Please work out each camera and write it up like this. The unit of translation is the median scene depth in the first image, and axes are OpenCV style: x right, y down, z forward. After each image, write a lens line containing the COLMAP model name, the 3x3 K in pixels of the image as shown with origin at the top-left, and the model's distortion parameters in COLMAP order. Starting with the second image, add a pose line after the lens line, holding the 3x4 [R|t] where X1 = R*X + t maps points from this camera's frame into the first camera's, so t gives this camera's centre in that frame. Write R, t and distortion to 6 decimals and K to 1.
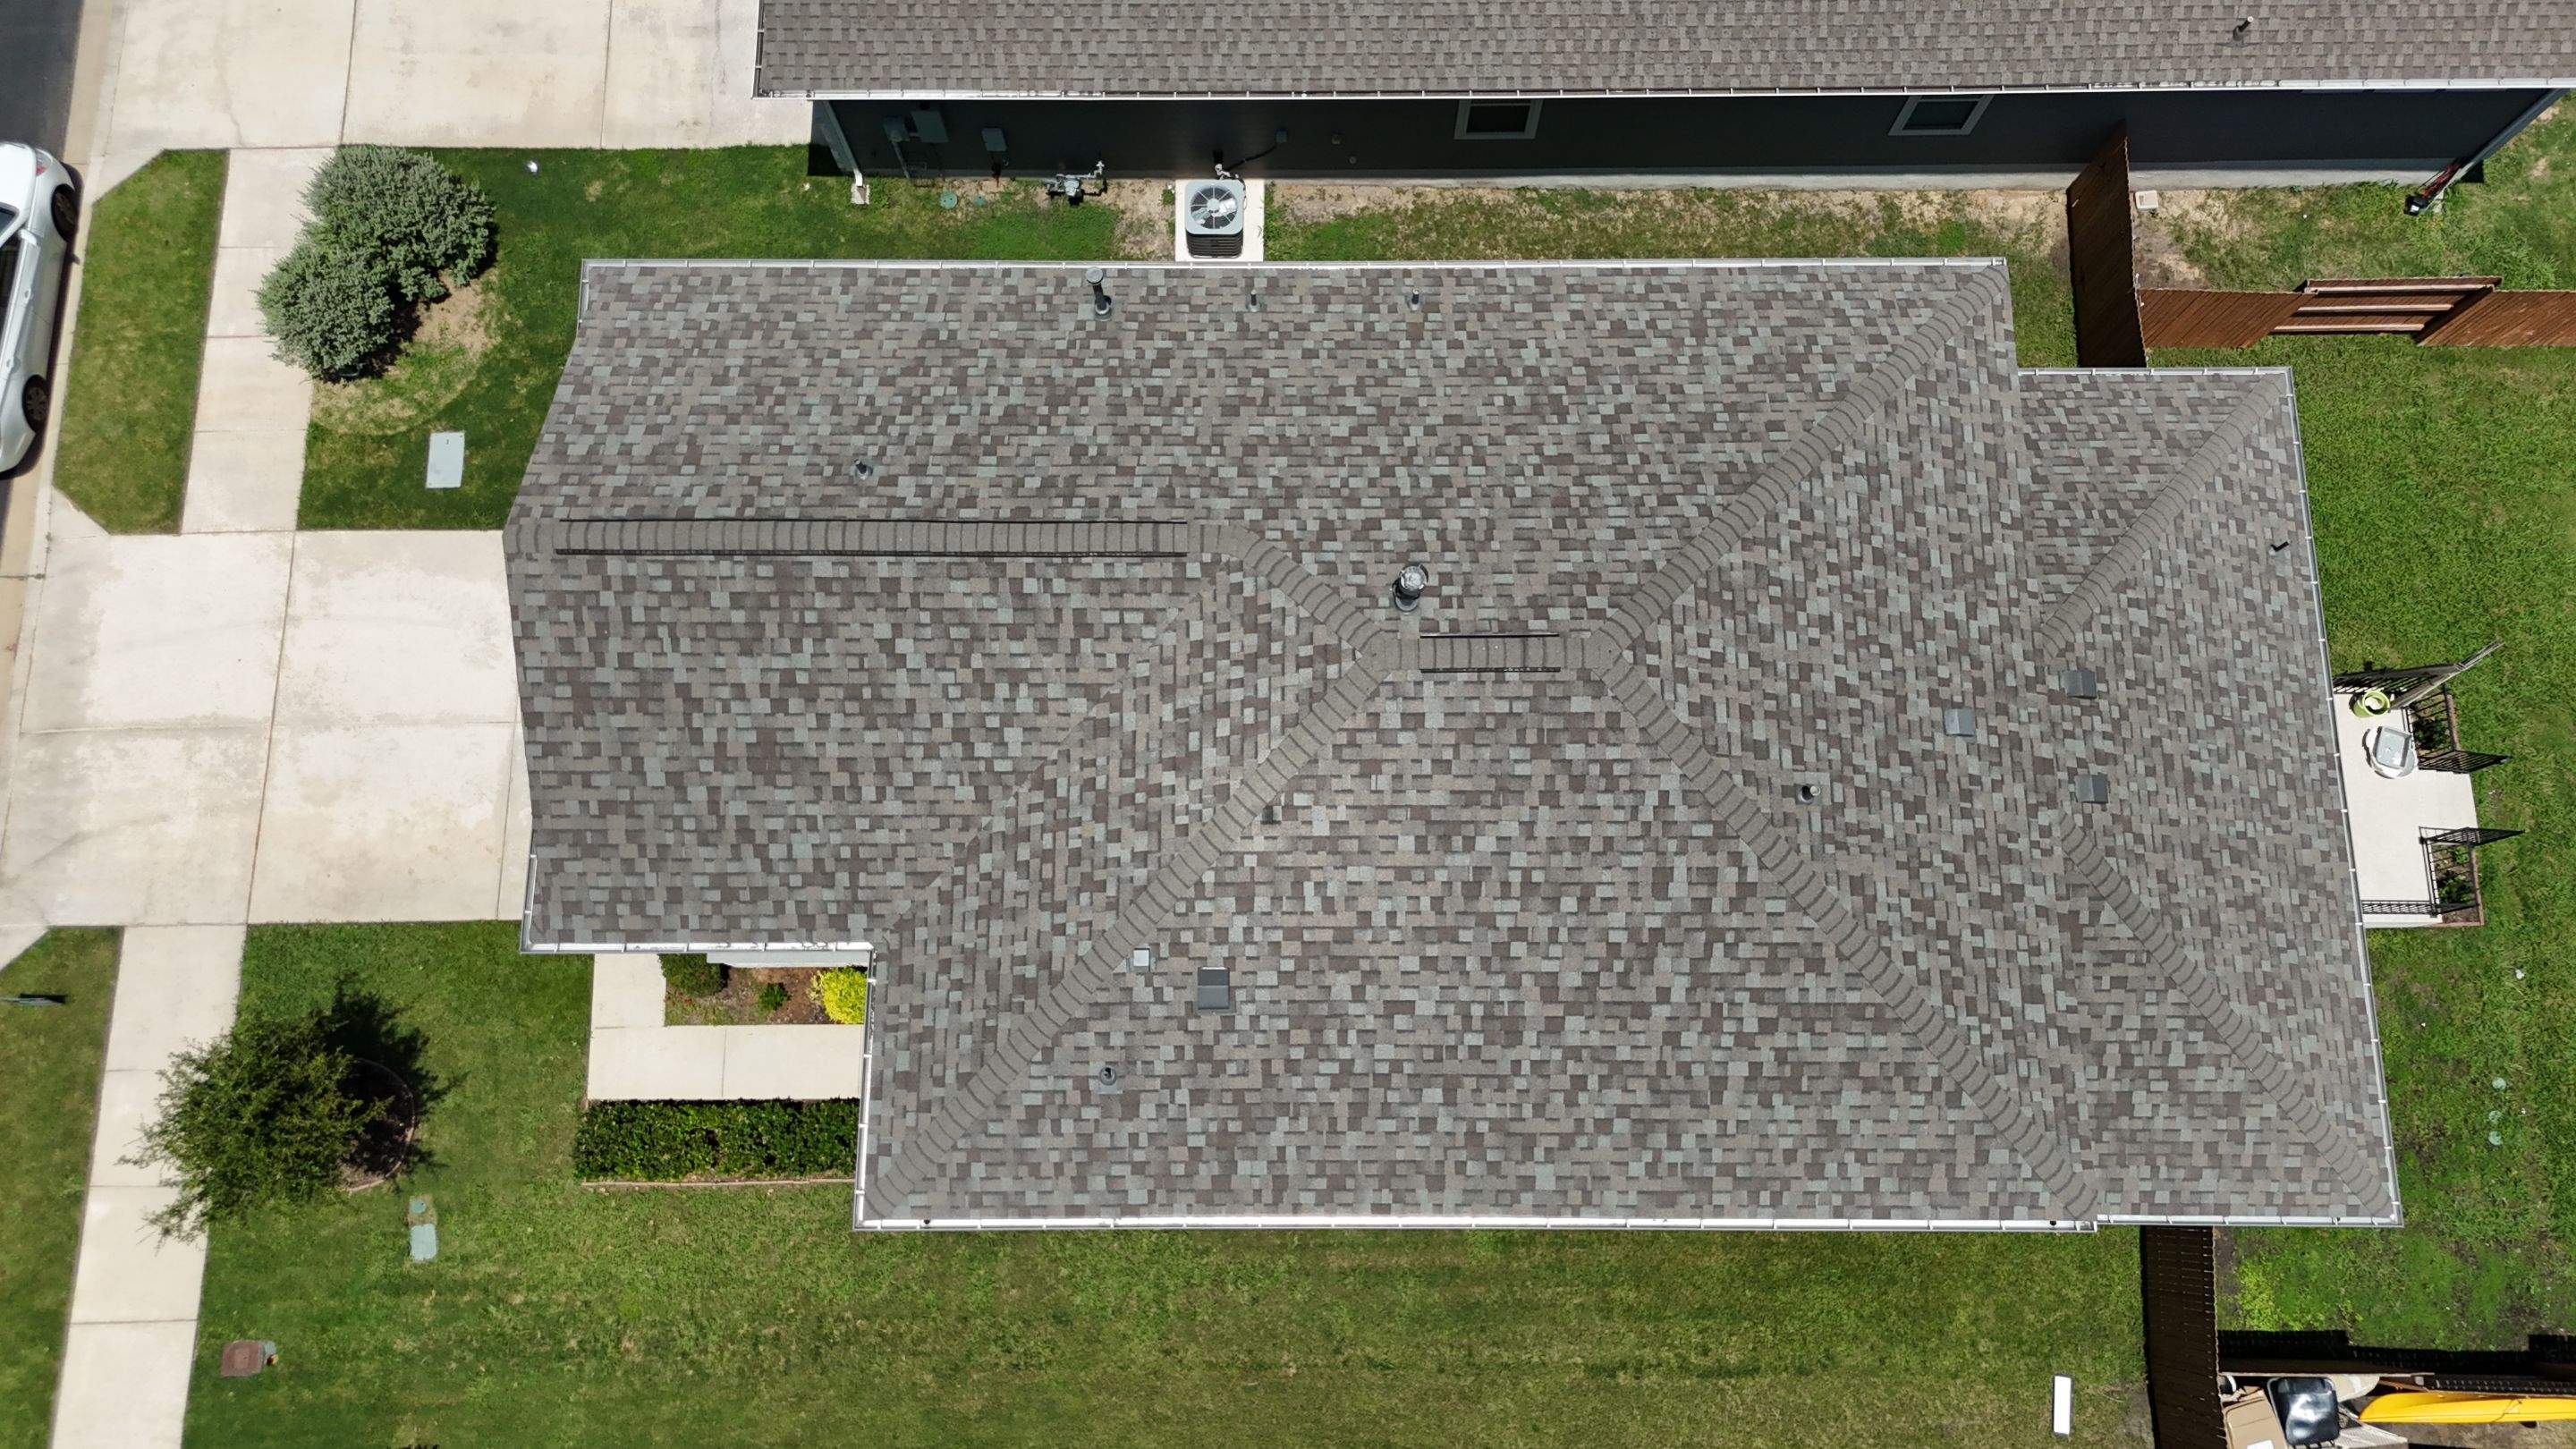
lens RADIAL K [[1872.0, 0, 1287.5], [0, 1872.0, 727.0], [0, 0, 1]] dist [0.123683, -0.150739]
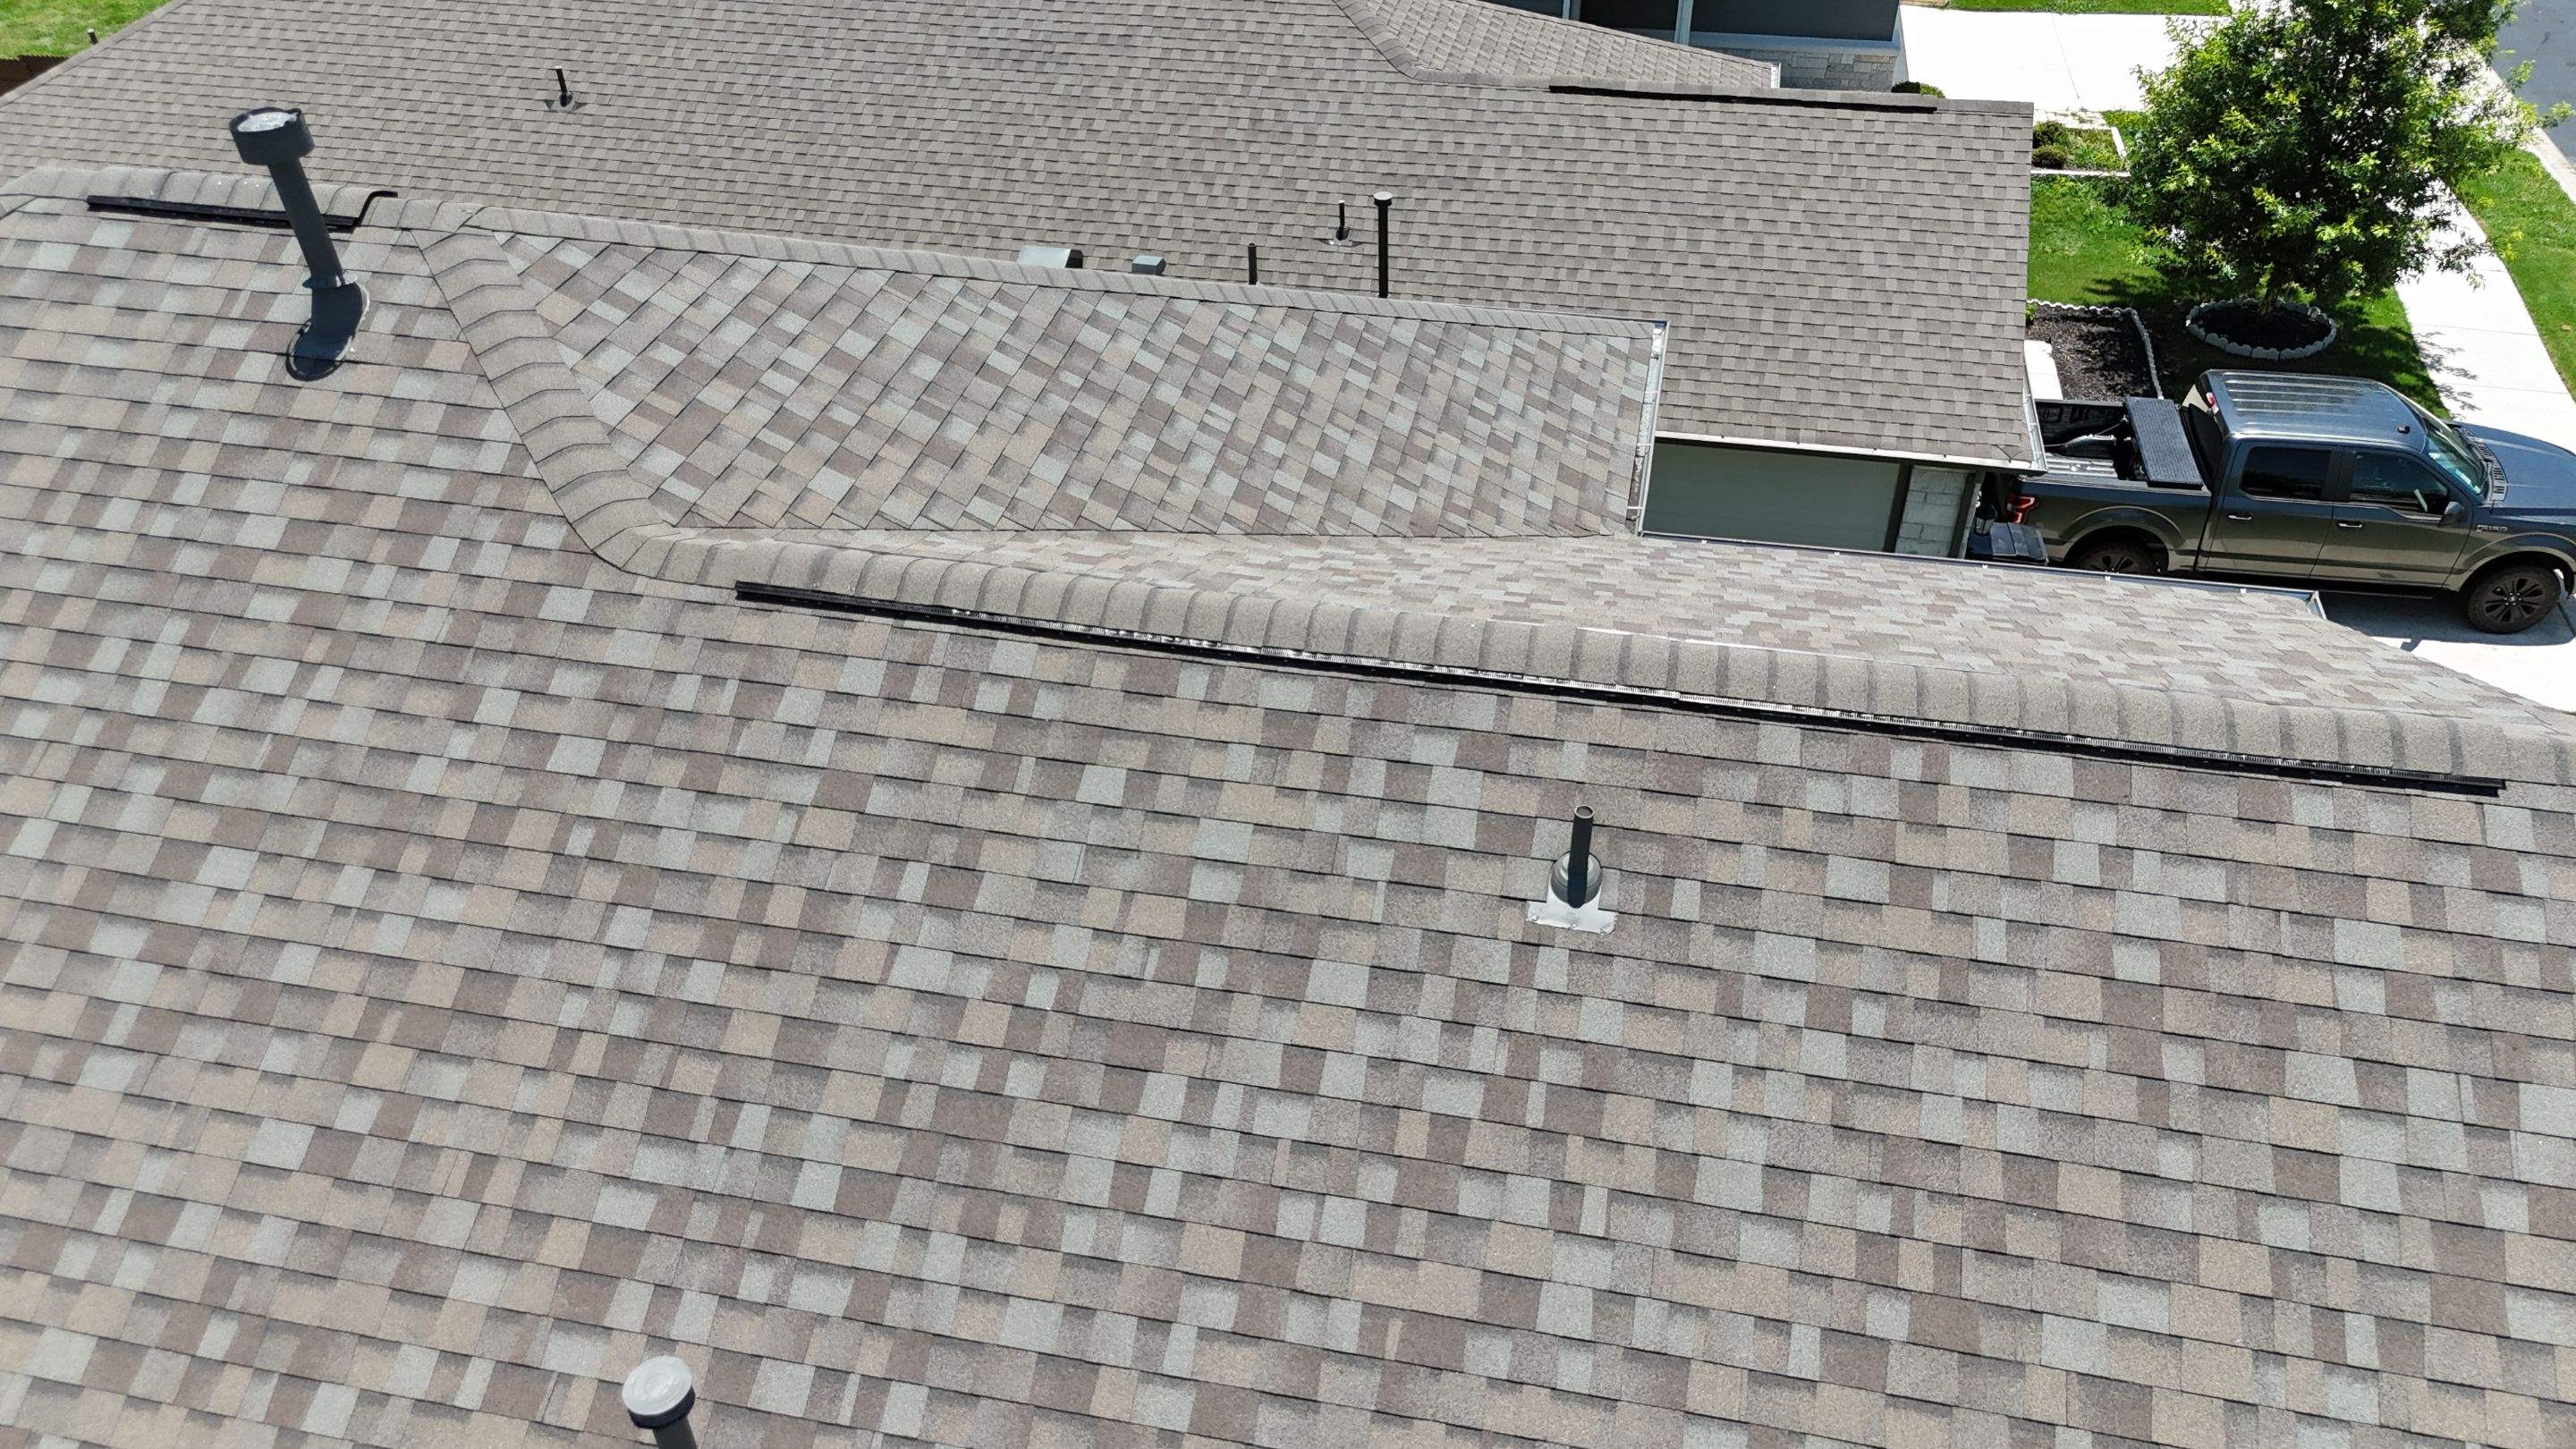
lens RADIAL K [[1907.1, 0, 1292.0], [0, 1907.1, 712.4], [0, 0, 1]] dist [0.076949, -0.078363]
pose [[-0.977863, -0.113037, 0.176089, -0.231427], [0.207116, -0.403056, 0.891431, -0.435483], [-0.029791, 0.908168, 0.417545, 0.834262]]
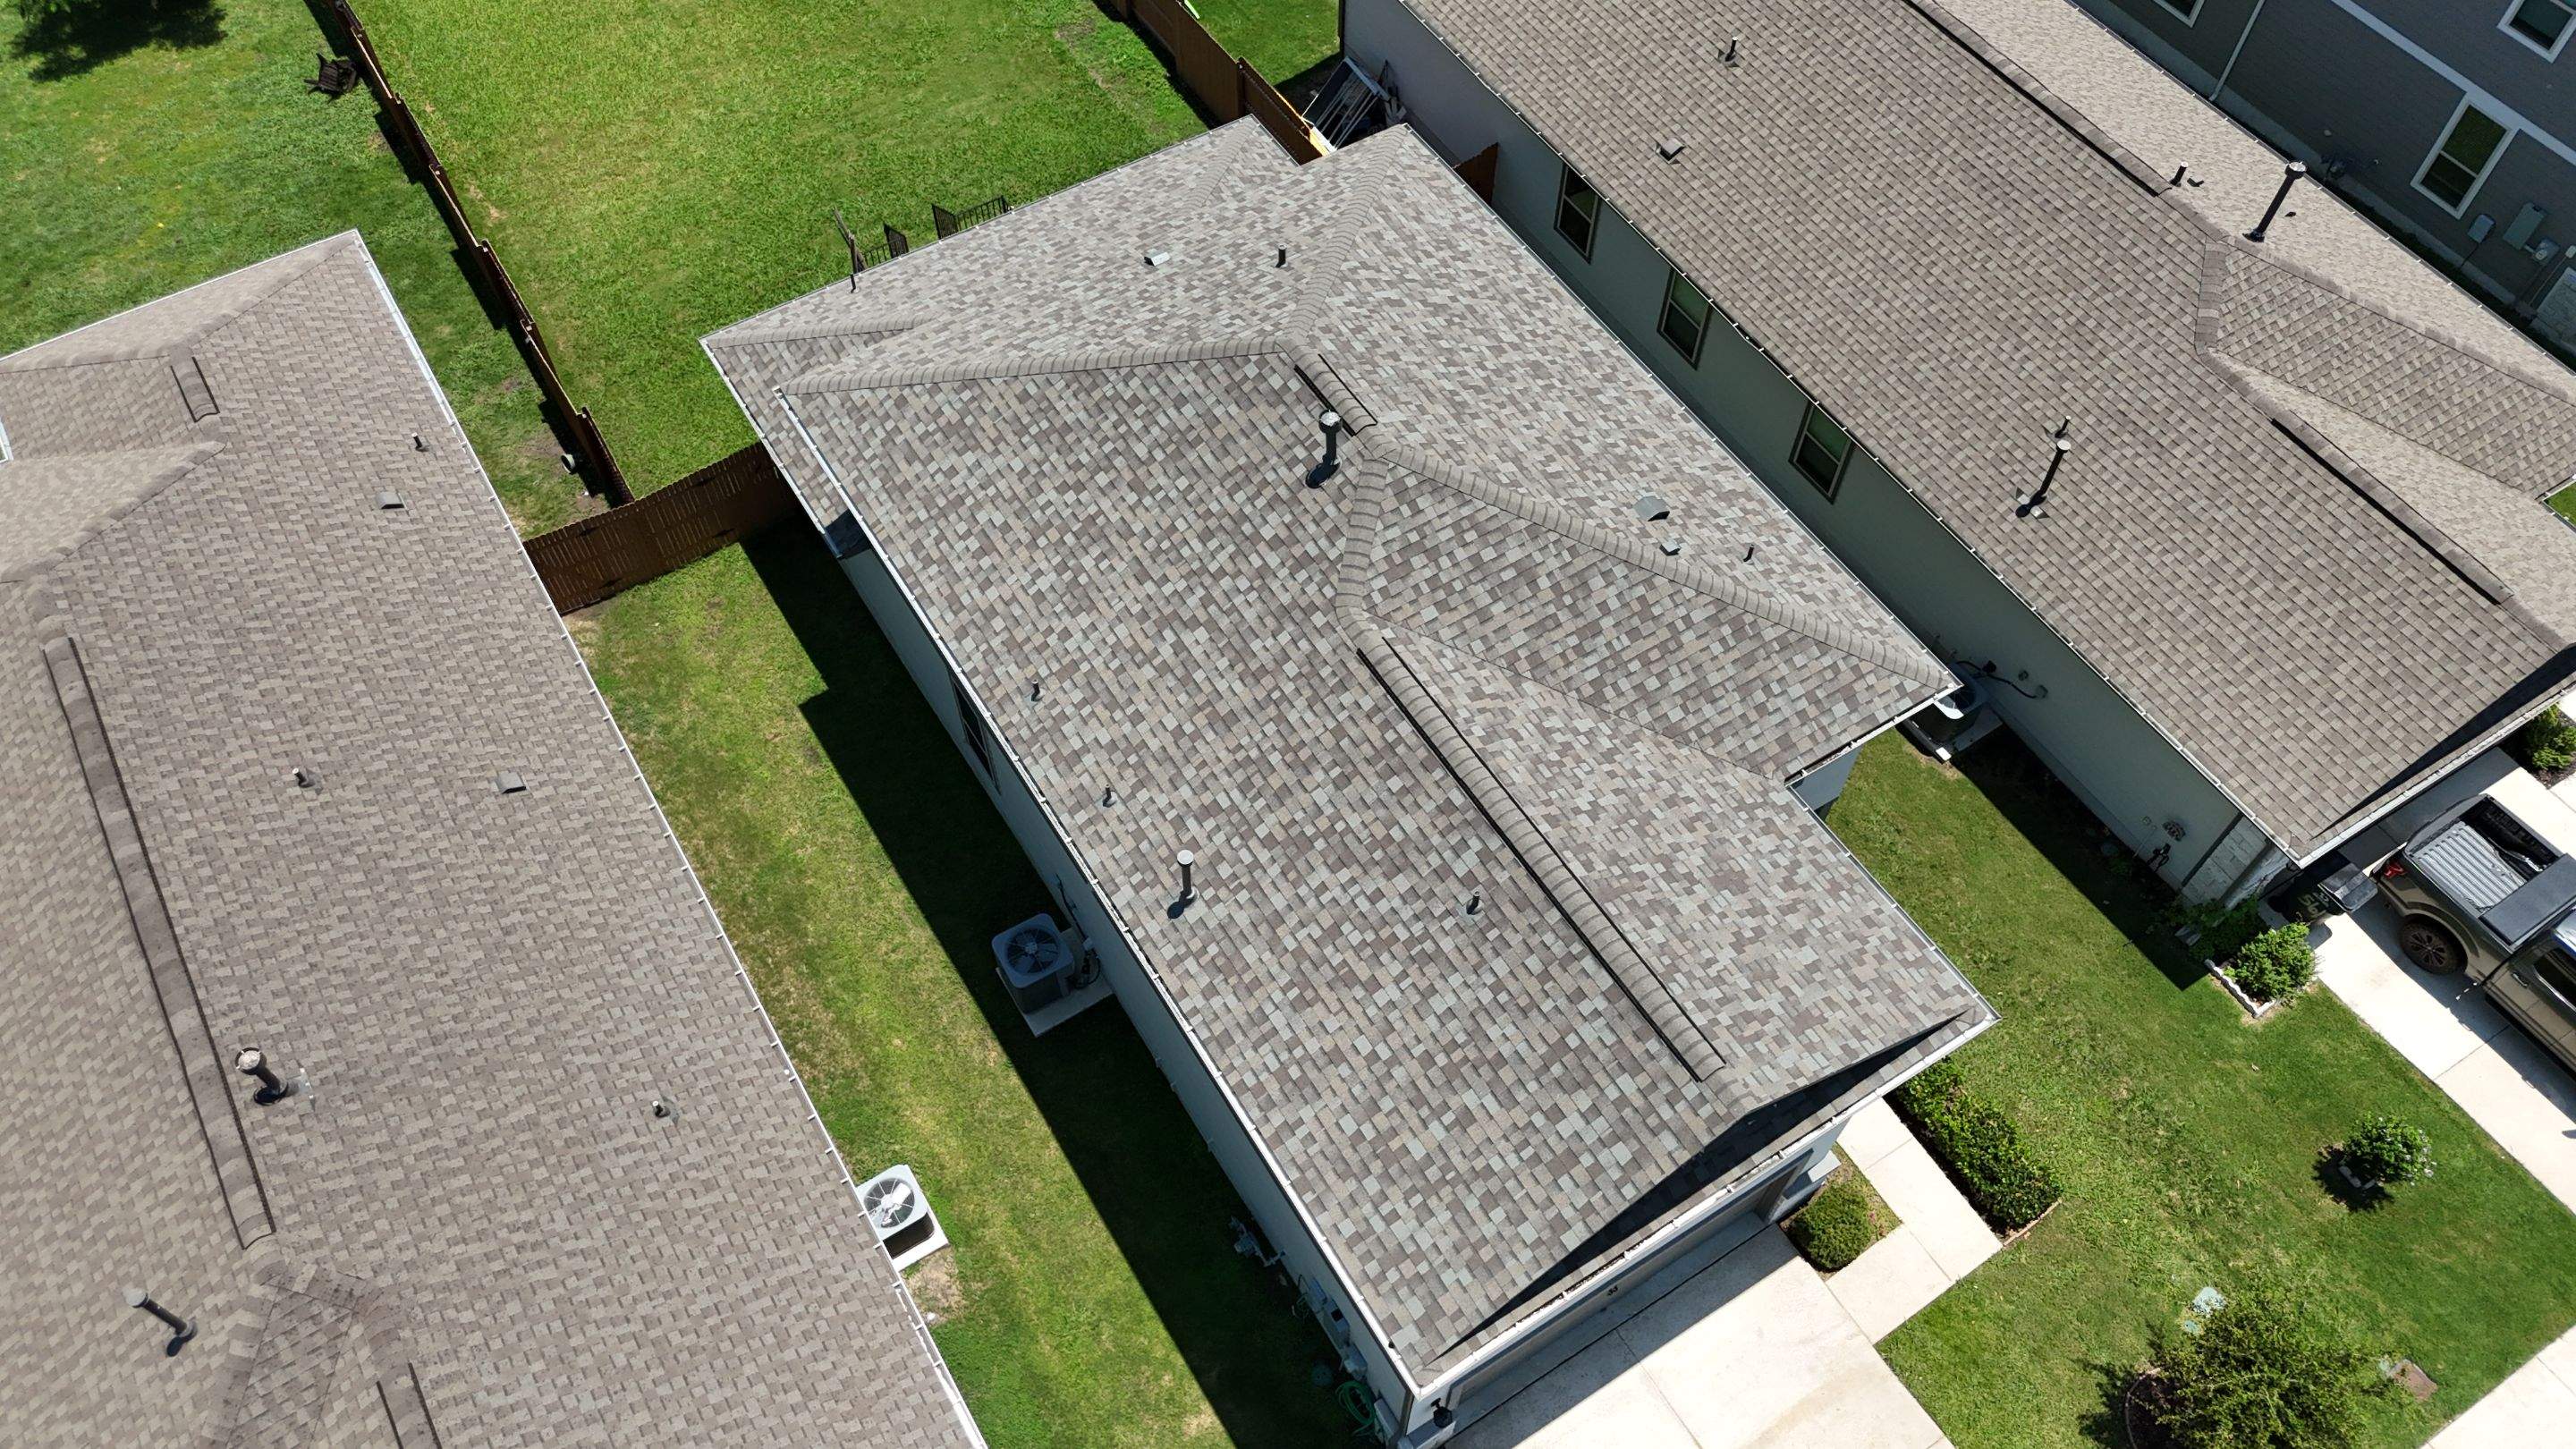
lens RADIAL K [[1886.4, 0, 1288.7], [0, 1886.4, 722.9], [0, 0, 1]] dist [0.147210, -0.263245]
pose [[-0.528723, -0.707407, 0.469070, -0.592950], [0.827368, -0.306141, 0.470893, -0.688026], [-0.189511, 0.637066, 0.747150, 0.164459]]
